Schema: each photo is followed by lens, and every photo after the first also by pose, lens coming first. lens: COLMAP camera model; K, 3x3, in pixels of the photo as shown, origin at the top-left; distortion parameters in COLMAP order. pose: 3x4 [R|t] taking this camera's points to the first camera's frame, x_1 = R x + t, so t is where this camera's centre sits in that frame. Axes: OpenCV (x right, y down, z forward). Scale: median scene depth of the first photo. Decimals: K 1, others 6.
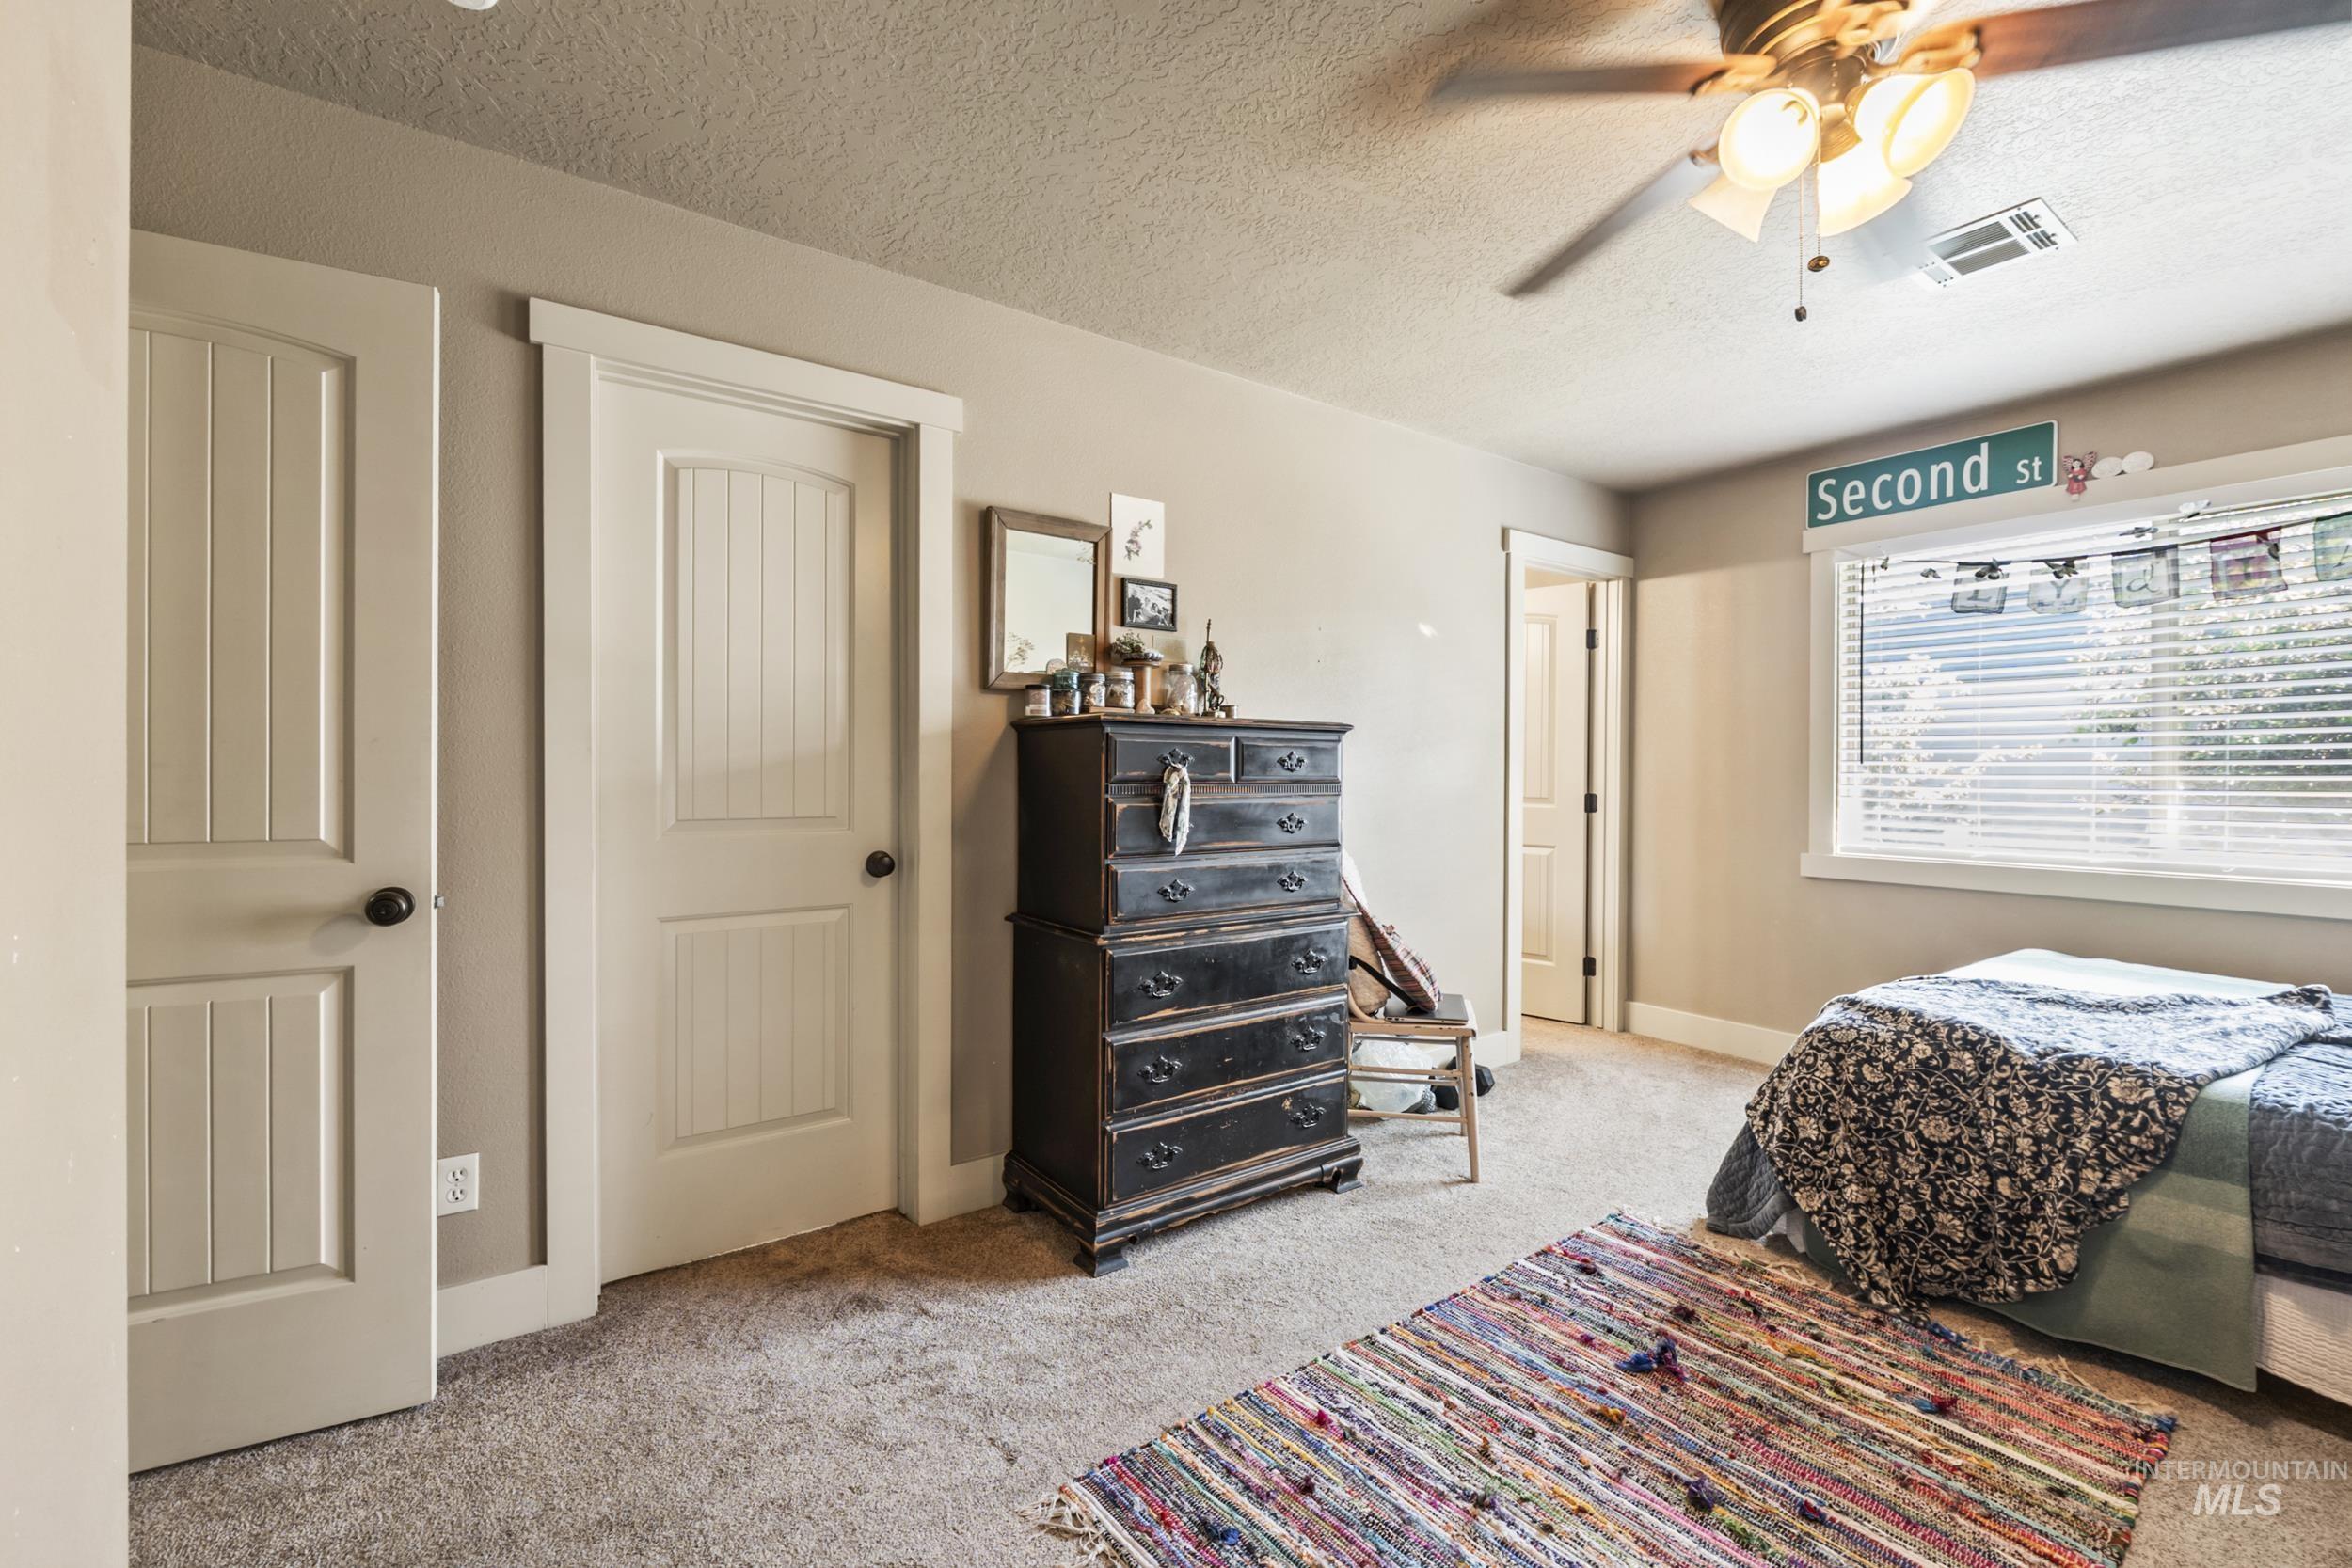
lens RADIAL K [[1011.9, 0, 1191.1], [0, 1011.9, 782.5], [0, 0, 1]] dist [-0.005264, -0.001389]
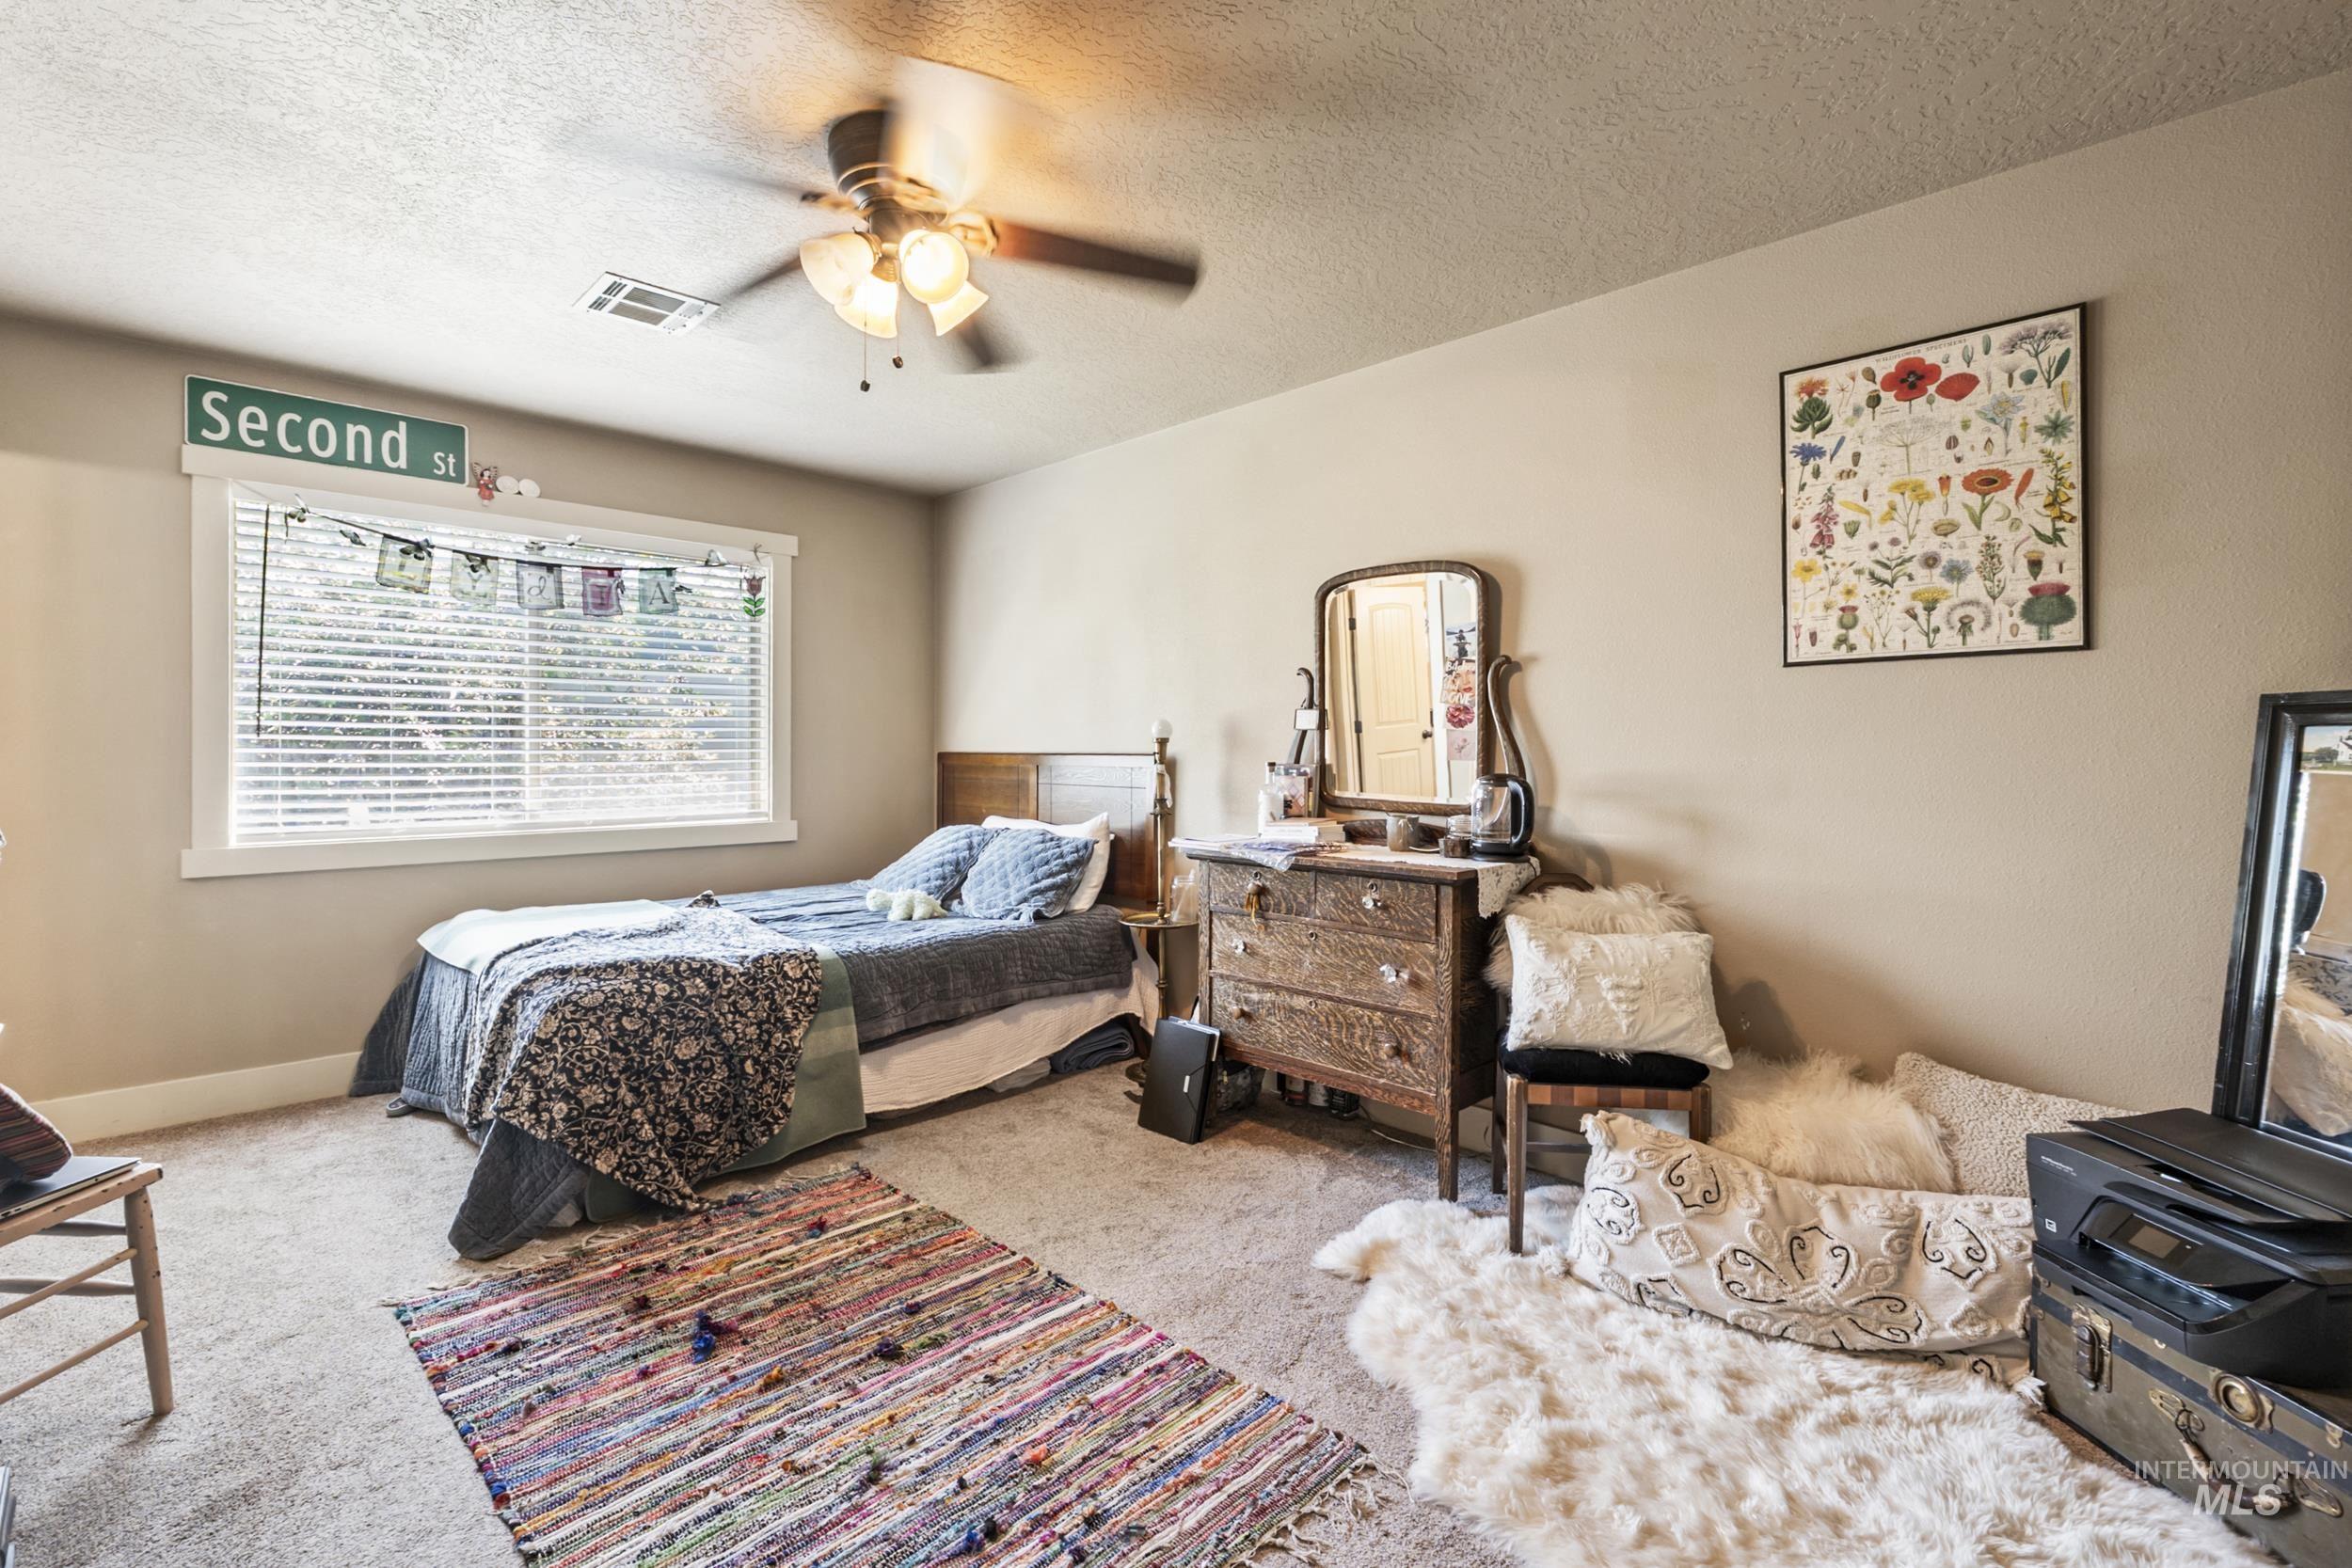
lens RADIAL K [[1011.9, 0, 1193.0], [0, 1011.9, 759.4], [0, 0, 1]] dist [-0.005264, -0.001389]
pose [[-0.160397, -0.013805, 0.986956, -0.521579], [0.007969, 0.999851, 0.015280, -0.011542], [-0.987020, 0.010316, -0.160264, 0.585166]]
